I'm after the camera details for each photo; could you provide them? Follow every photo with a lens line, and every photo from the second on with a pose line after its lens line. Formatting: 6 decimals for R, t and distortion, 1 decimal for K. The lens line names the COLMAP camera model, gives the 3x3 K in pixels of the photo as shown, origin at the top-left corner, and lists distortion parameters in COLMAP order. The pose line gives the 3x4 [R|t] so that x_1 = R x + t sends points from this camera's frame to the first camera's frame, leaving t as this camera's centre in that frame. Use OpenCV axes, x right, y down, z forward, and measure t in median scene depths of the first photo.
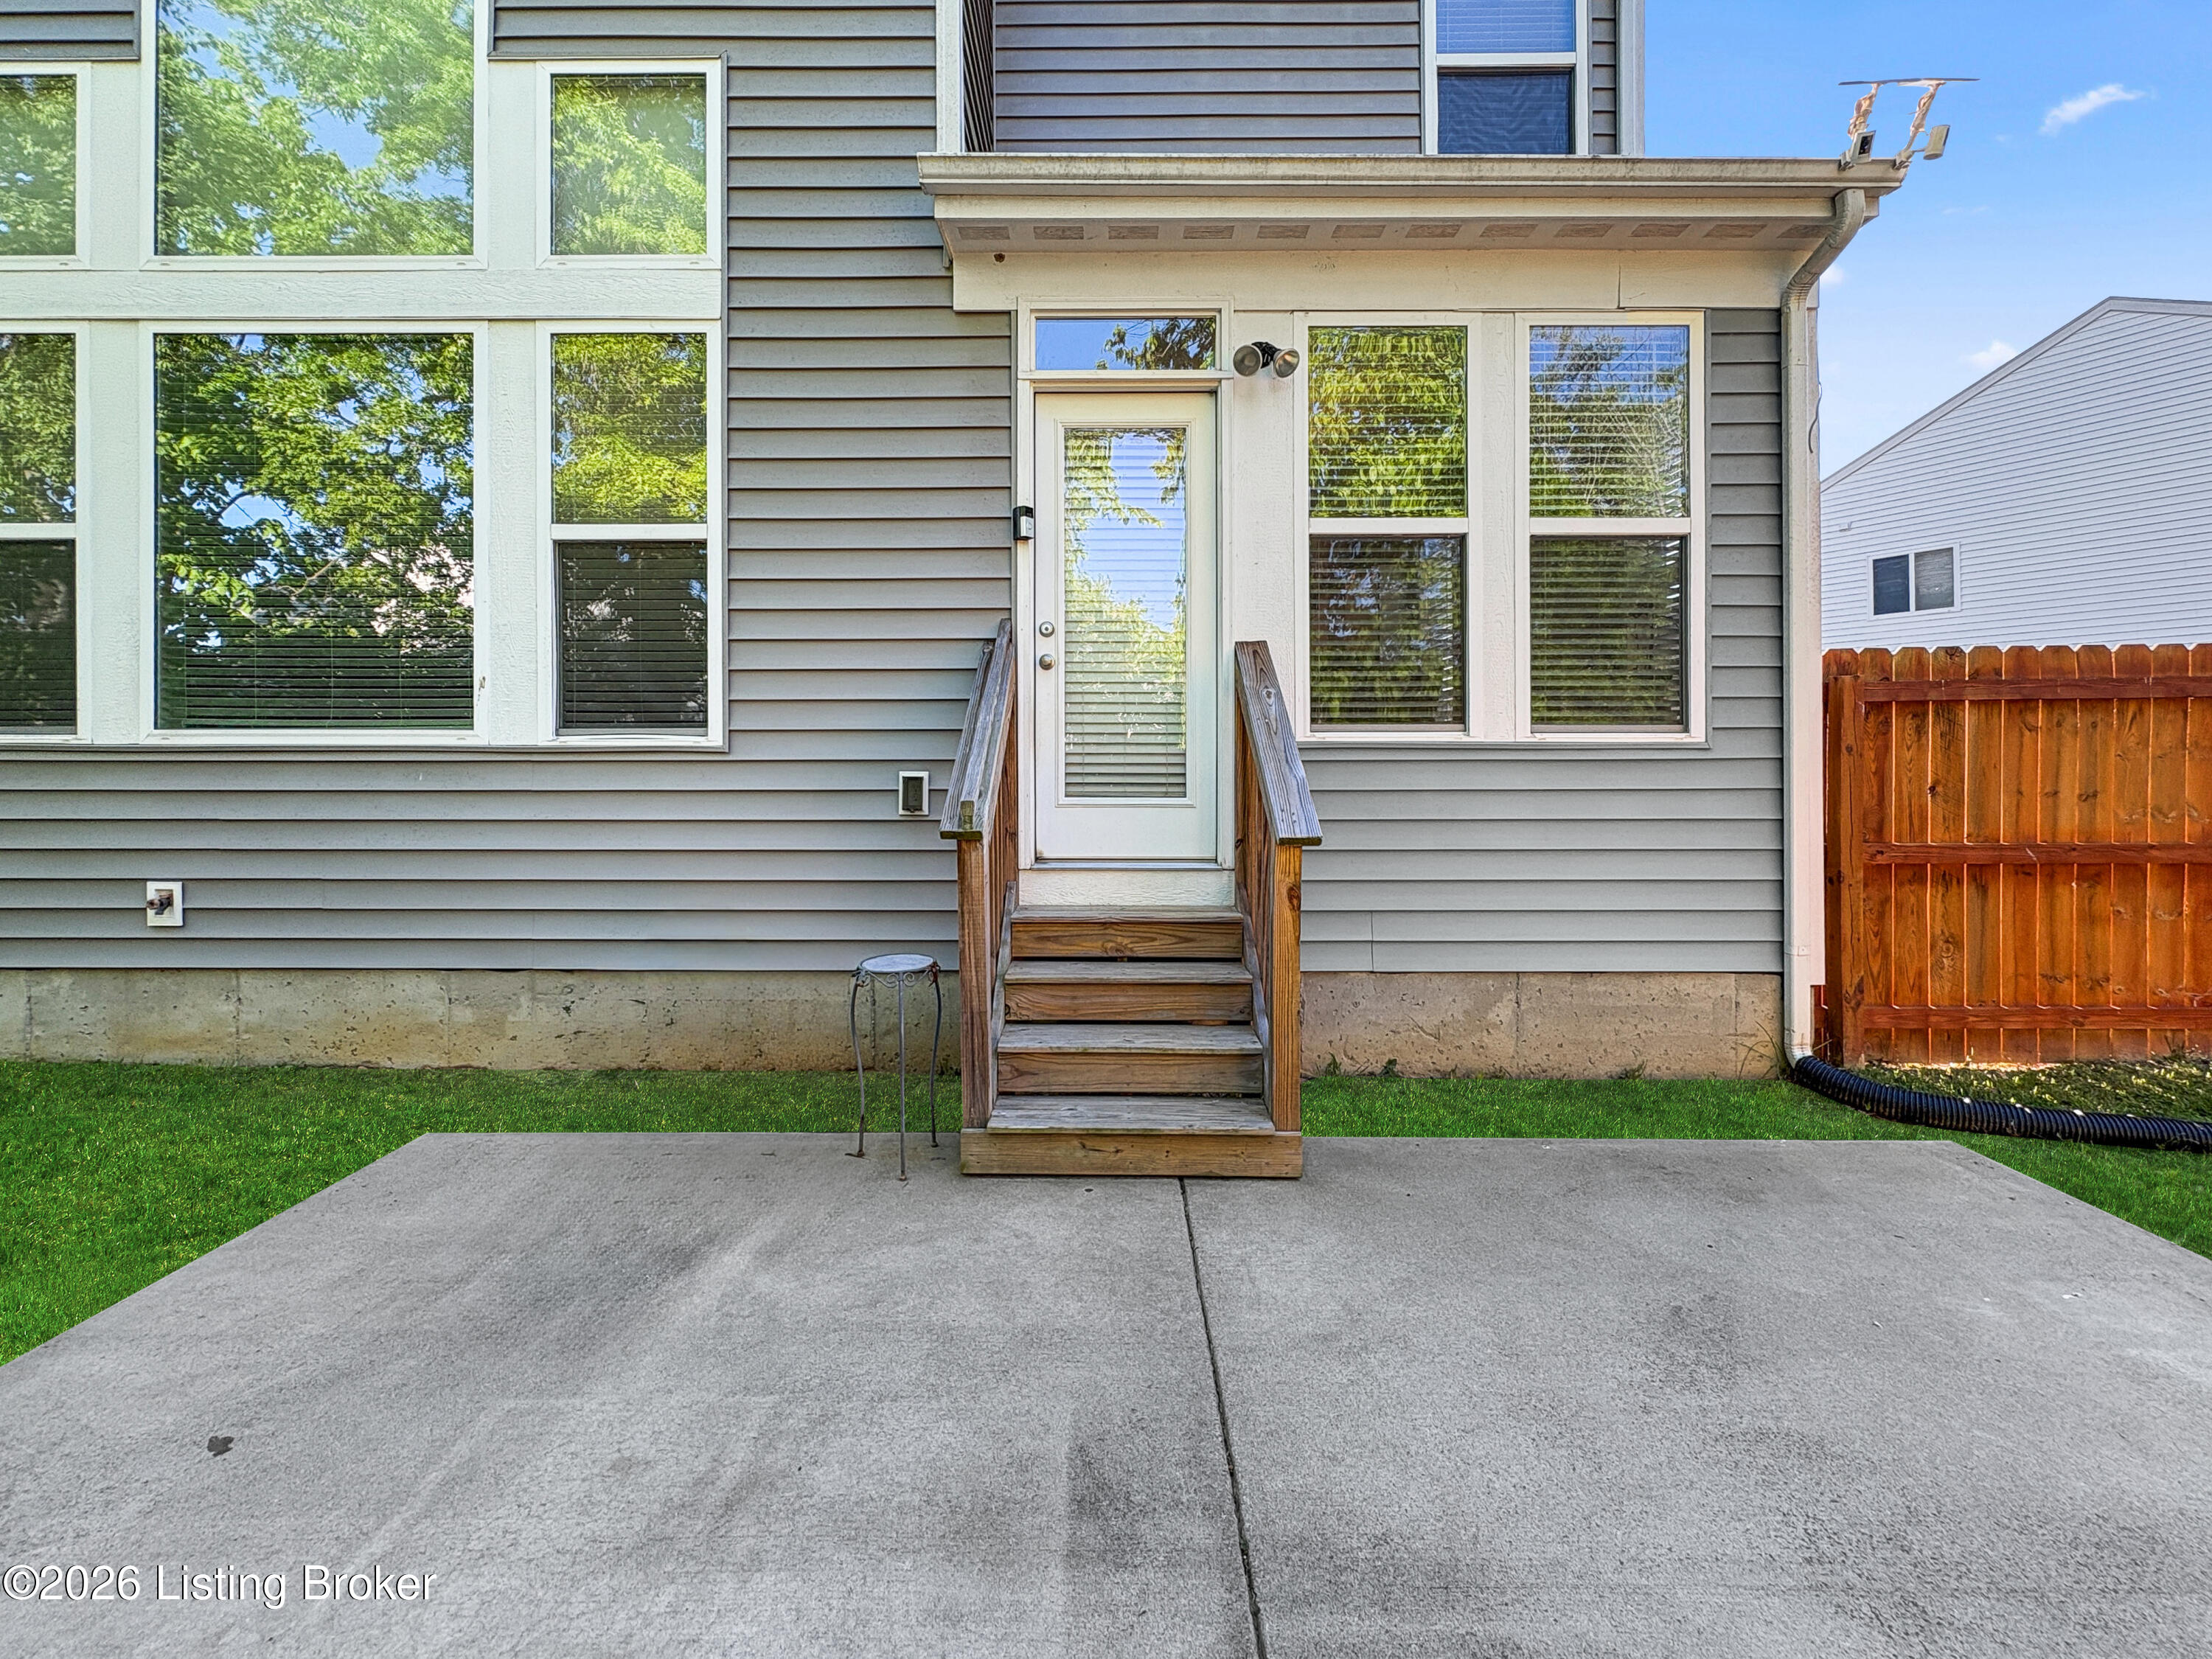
lens RADIAL K [[886.7, 0, 1108.0], [0, 886.7, 821.5], [0, 0, 1]] dist [0.000106, 0.000279]
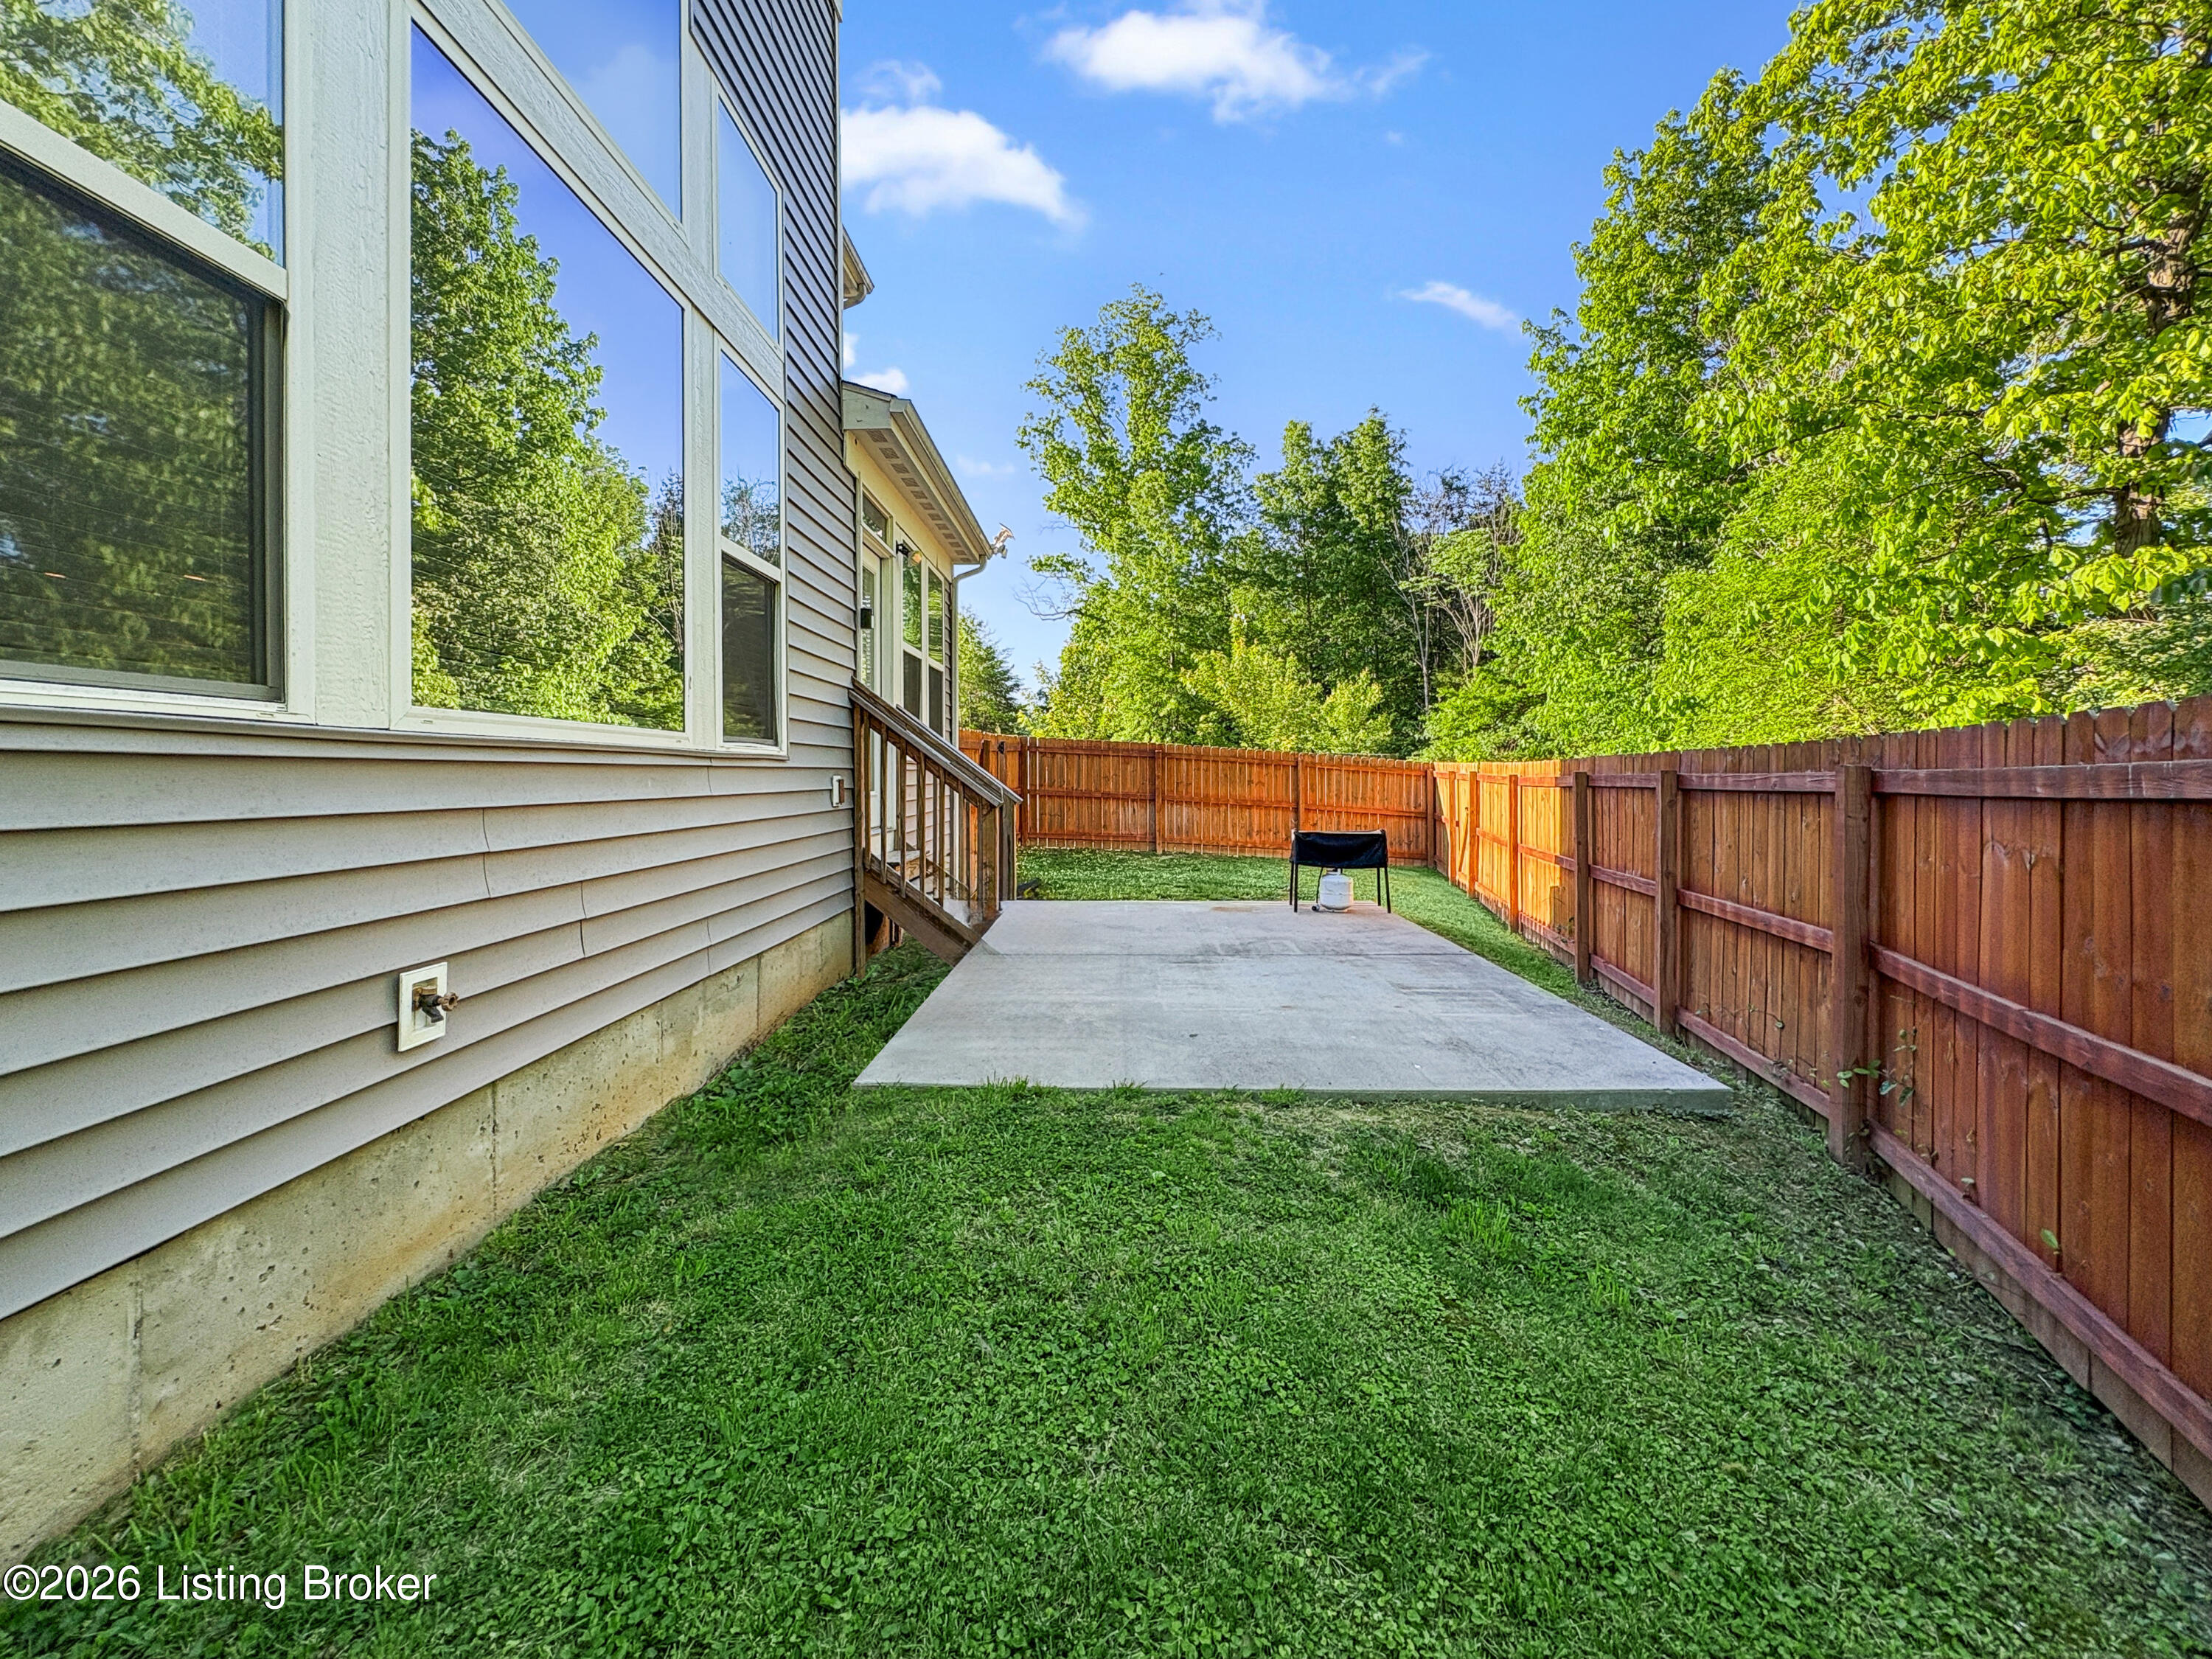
lens RADIAL K [[876.4, 0, 1096.9], [0, 876.4, 797.8], [0, 0, 1]] dist [-0.000126, -0.000050]
pose [[0.013115, -0.024411, 0.999616, -1.591100], [0.006801, 0.999681, 0.024323, -0.053159], [-0.999891, 0.006480, 0.013277, 0.538050]]
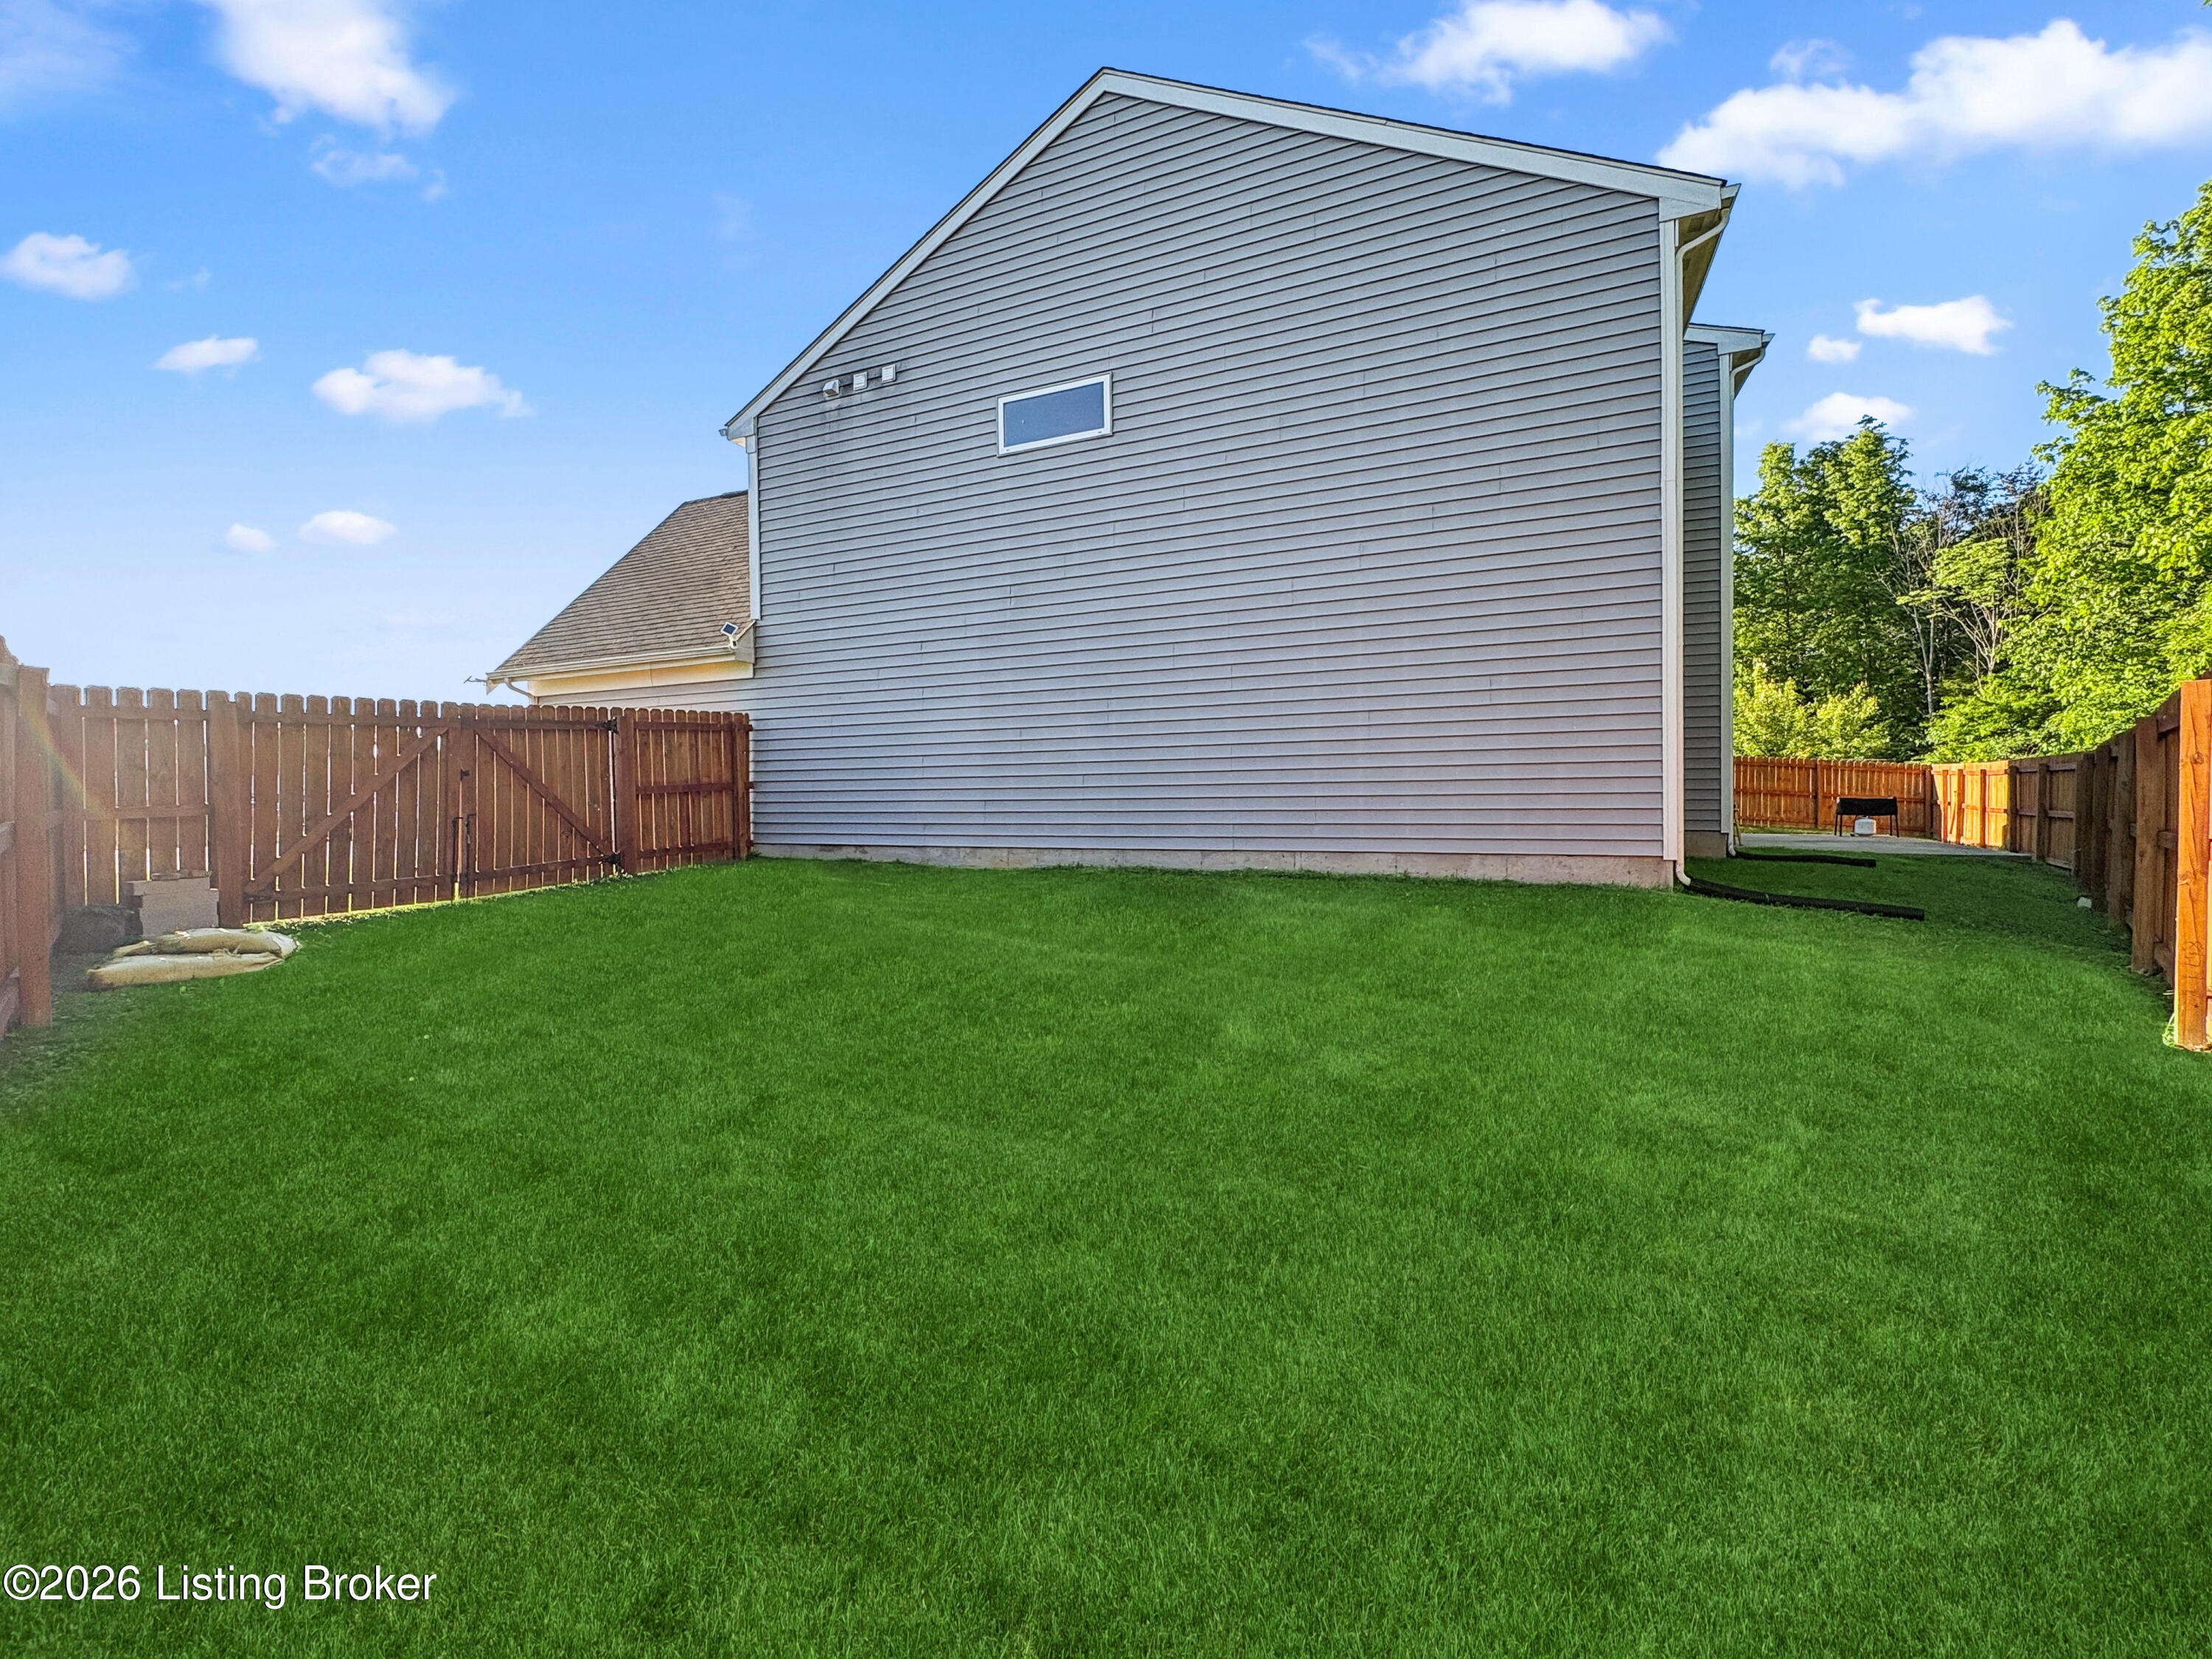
lens RADIAL K [[886.7, 0, 1108.0], [0, 886.7, 821.5], [0, 0, 1]] dist [0.000106, 0.000279]
pose [[0.392426, -0.032662, 0.919203, -2.770344], [0.012667, 0.999466, 0.030107, -0.027320], [-0.919696, -0.000171, 0.392631, 0.946423]]
